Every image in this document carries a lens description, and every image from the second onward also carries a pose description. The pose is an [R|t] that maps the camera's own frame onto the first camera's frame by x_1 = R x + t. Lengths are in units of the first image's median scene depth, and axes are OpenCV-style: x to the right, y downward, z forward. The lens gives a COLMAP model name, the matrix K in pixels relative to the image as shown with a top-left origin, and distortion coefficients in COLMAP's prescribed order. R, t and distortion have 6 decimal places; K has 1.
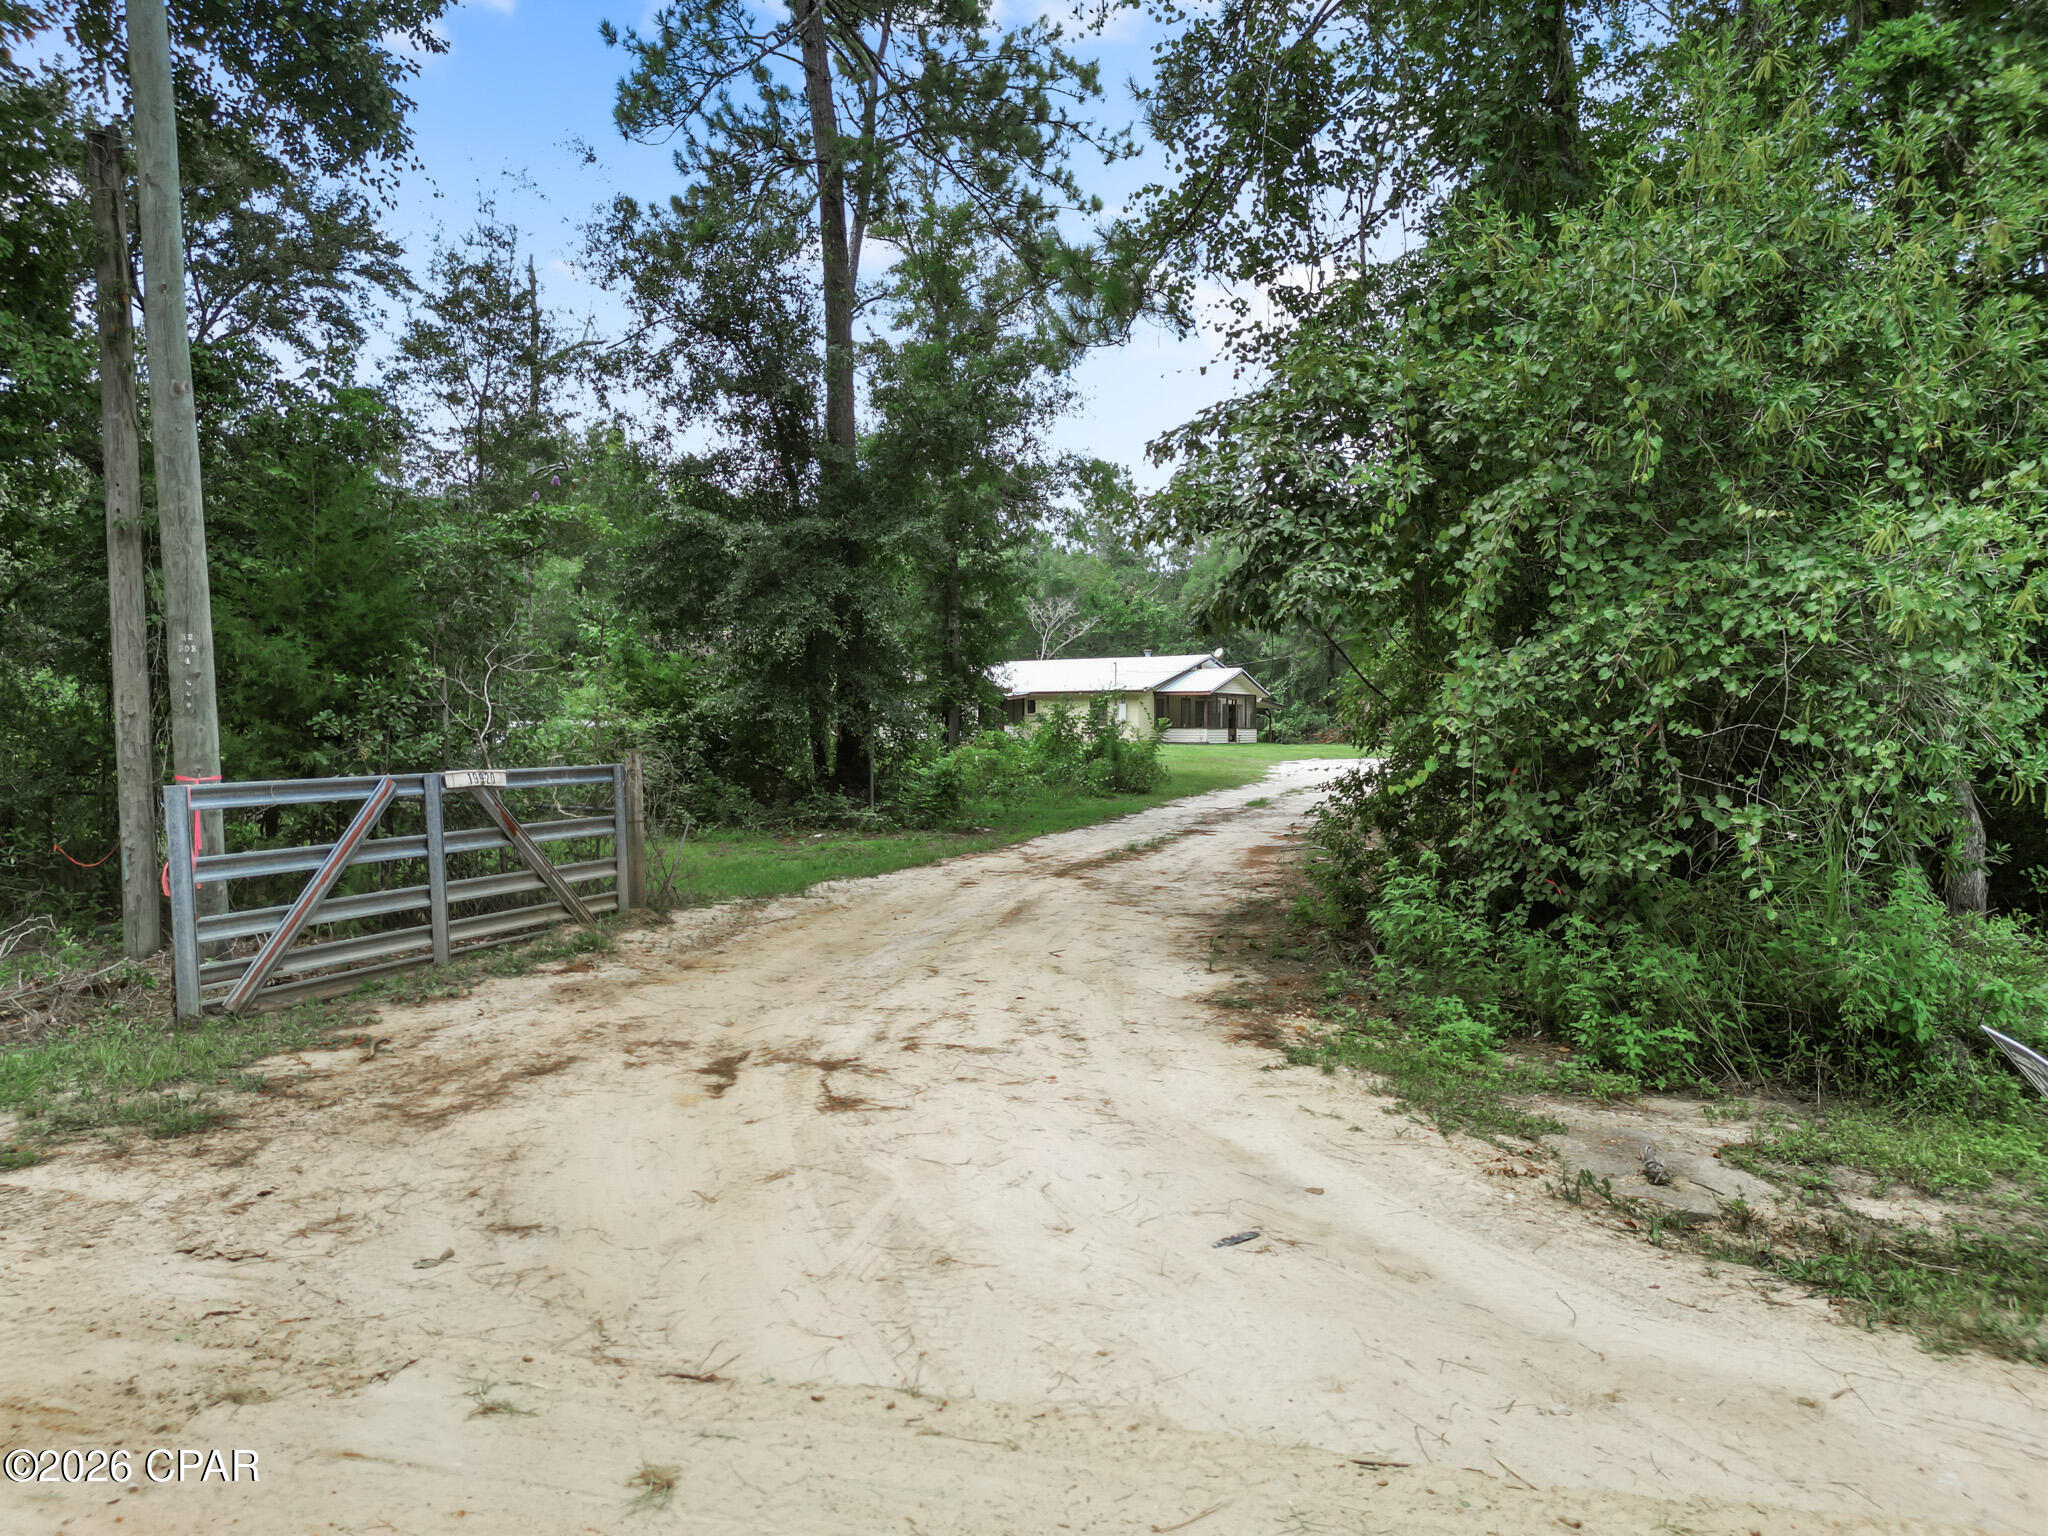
lens RADIAL K [[1440.3, 0, 1024.0], [0, 1440.3, 768.0], [0, 0, 1]] dist [0.007457, -0.003165]
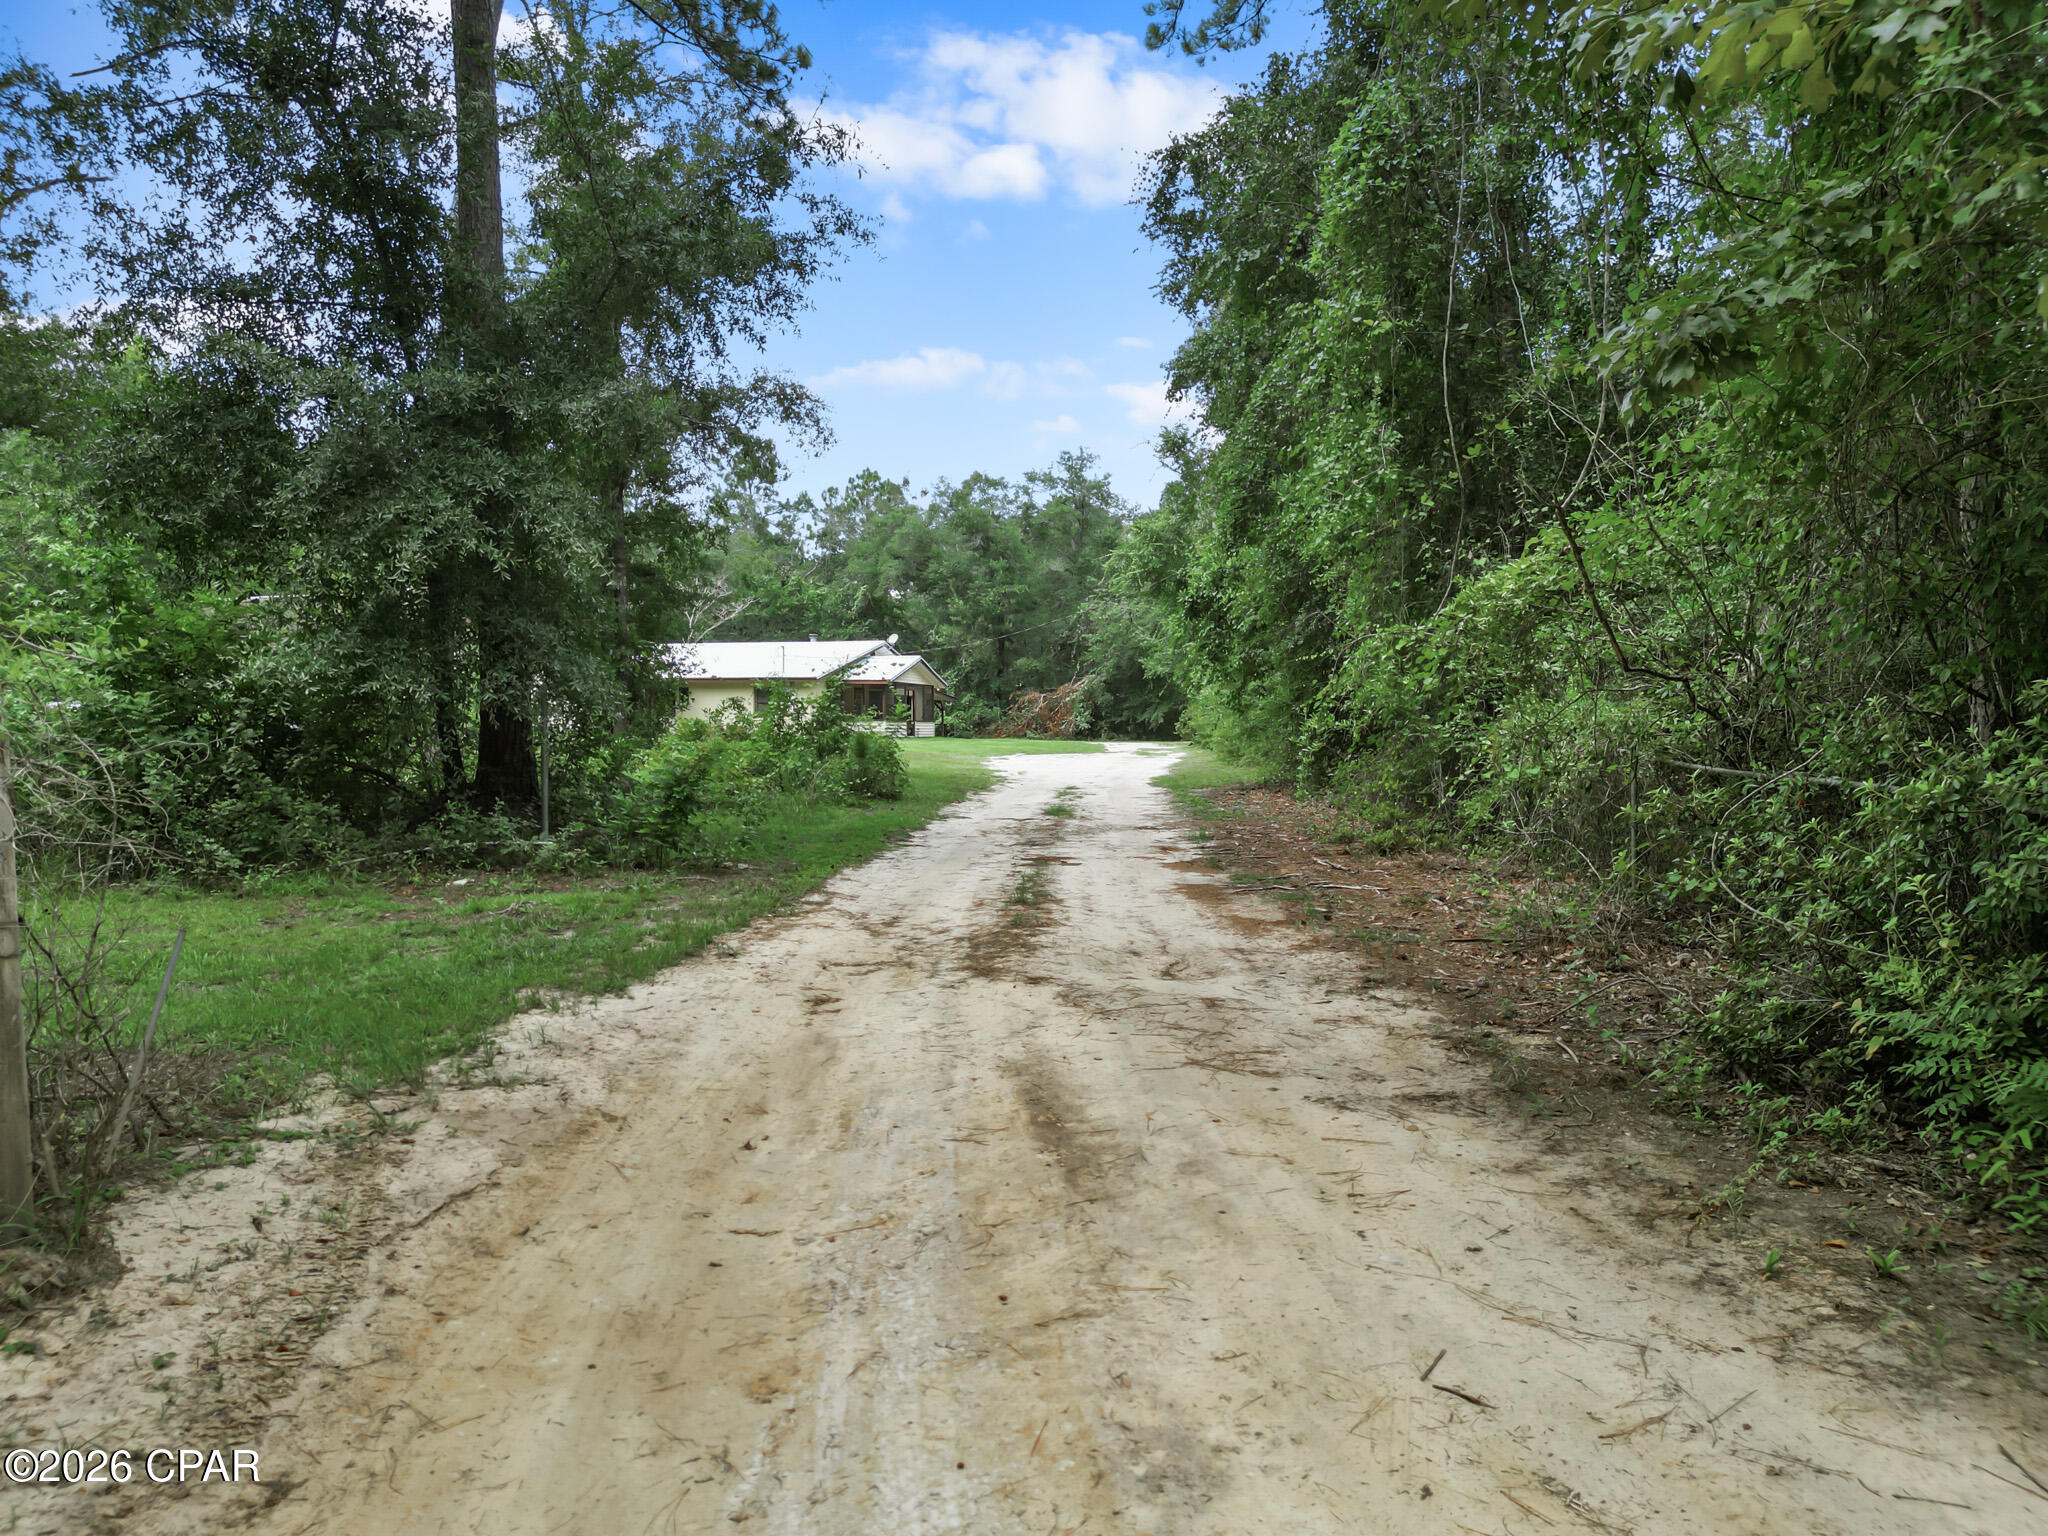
lens RADIAL K [[1440.3, 0, 1024.0], [0, 1440.3, 768.0], [0, 0, 1]] dist [0.007457, -0.003165]
pose [[0.965628, -0.005758, 0.259865, -0.053312], [0.005278, 0.999983, 0.002545, -0.001503], [-0.259875, -0.001086, 0.965642, 0.259161]]
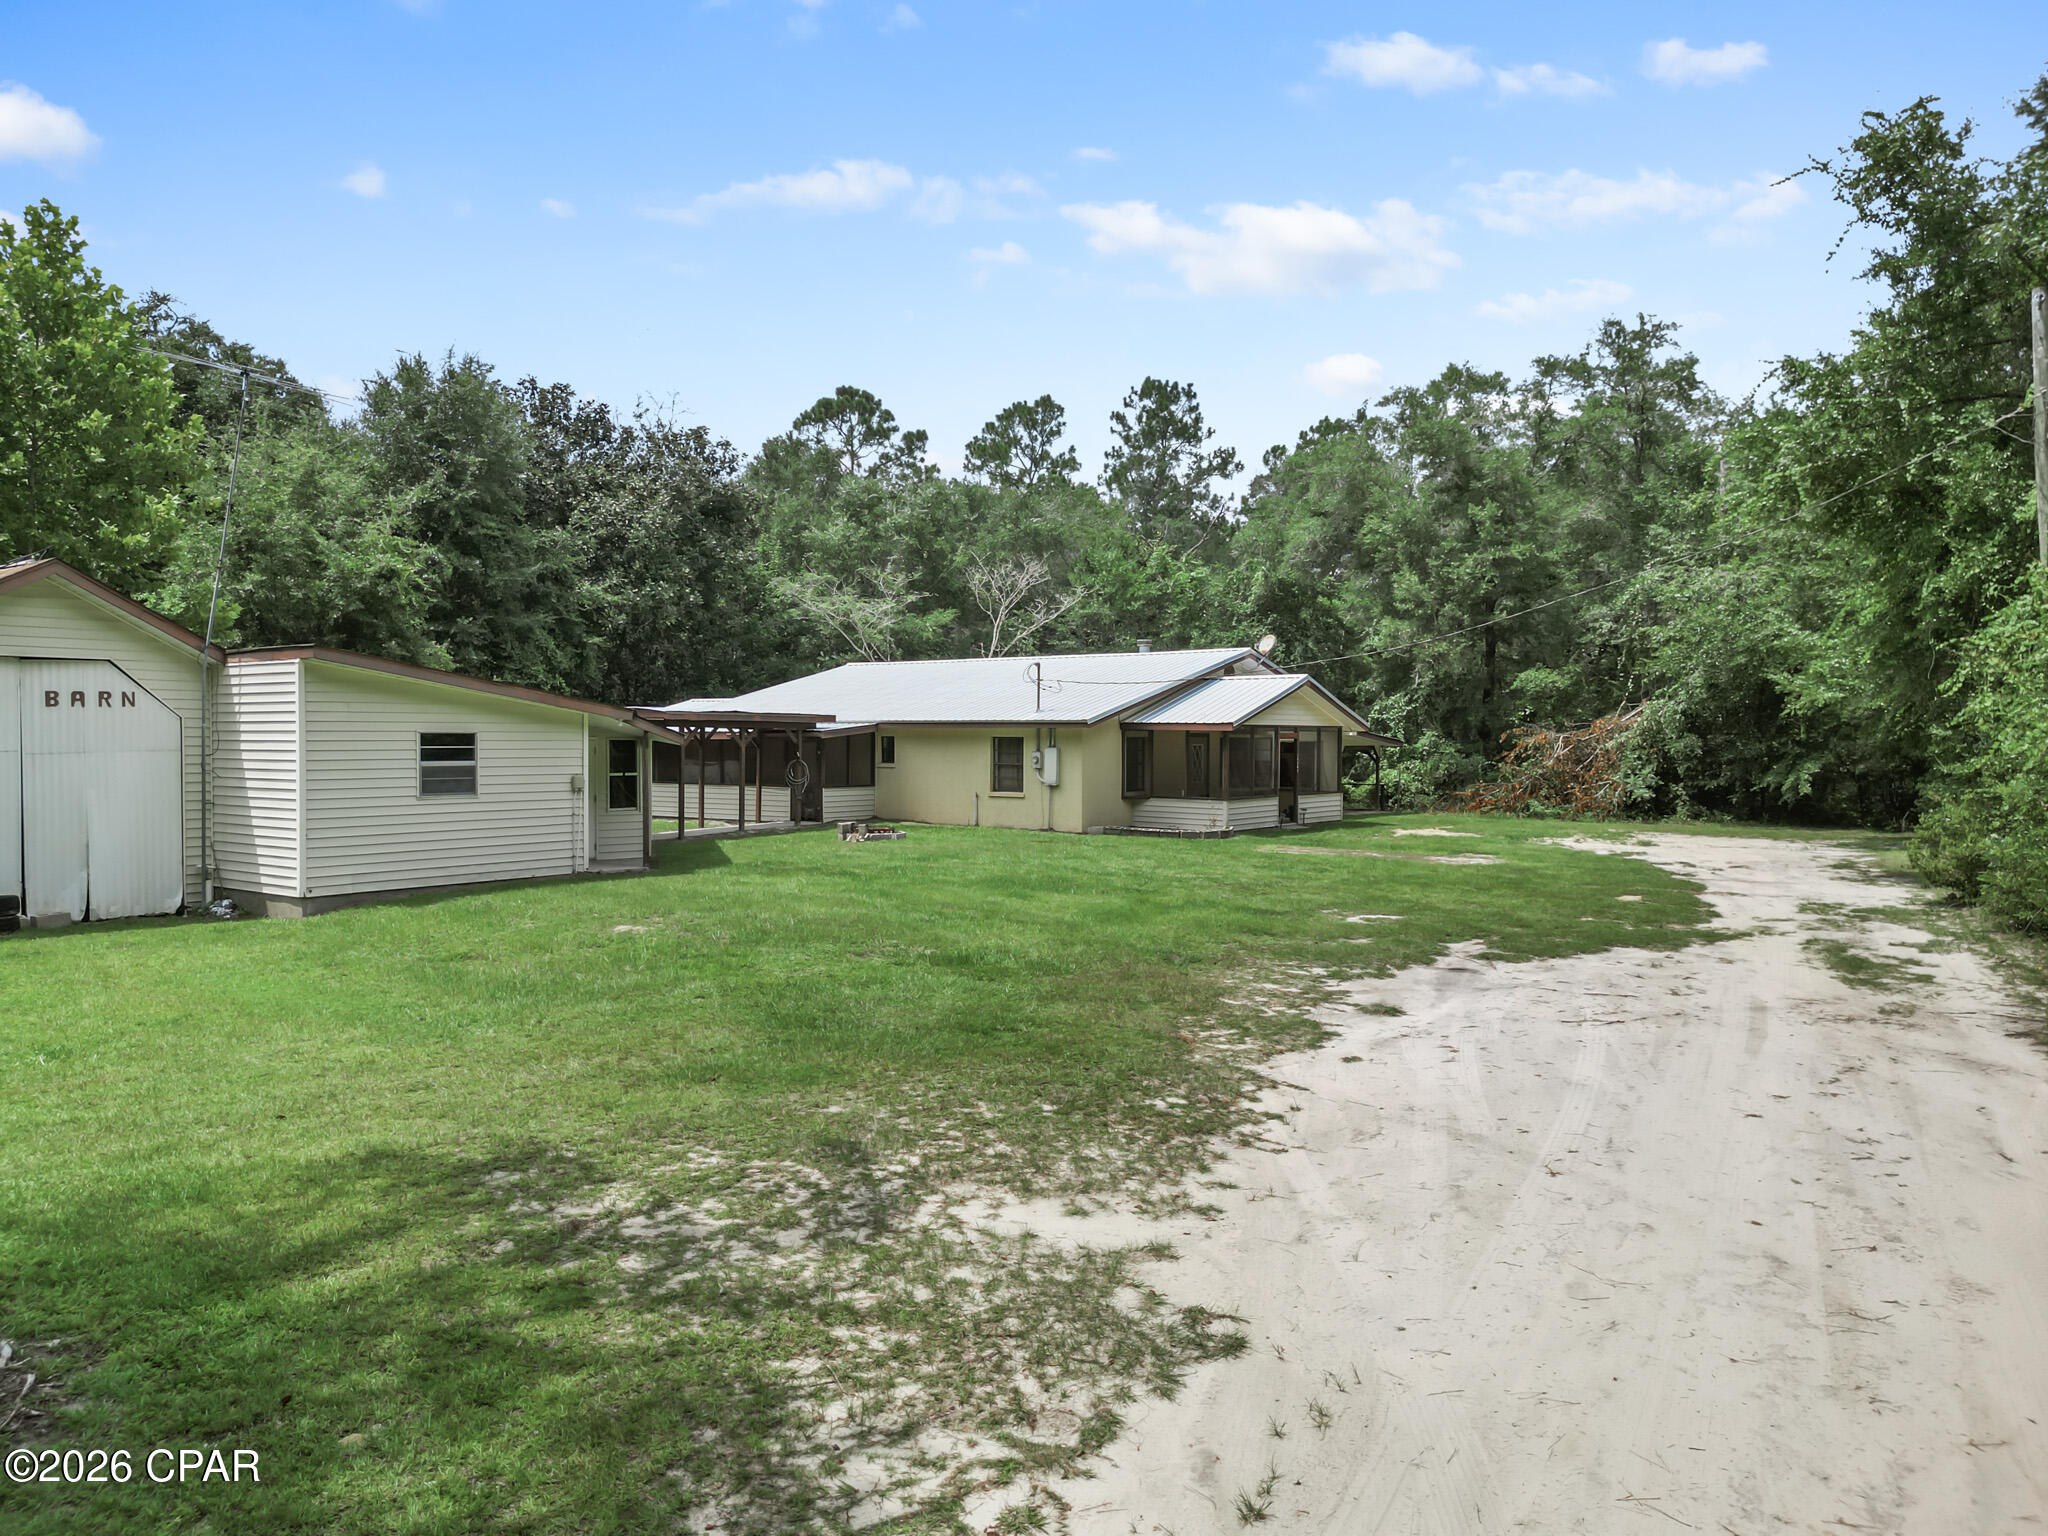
lens RADIAL K [[1398.6, 0, 986.6], [0, 1398.6, 771.3], [0, 0, 1]] dist [0.005109, 0.001159]
pose [[0.991765, 0.006396, -0.127908, 0.250205], [-0.006027, 0.999976, 0.003274, -0.090332], [0.127926, -0.002477, 0.991781, 1.247504]]
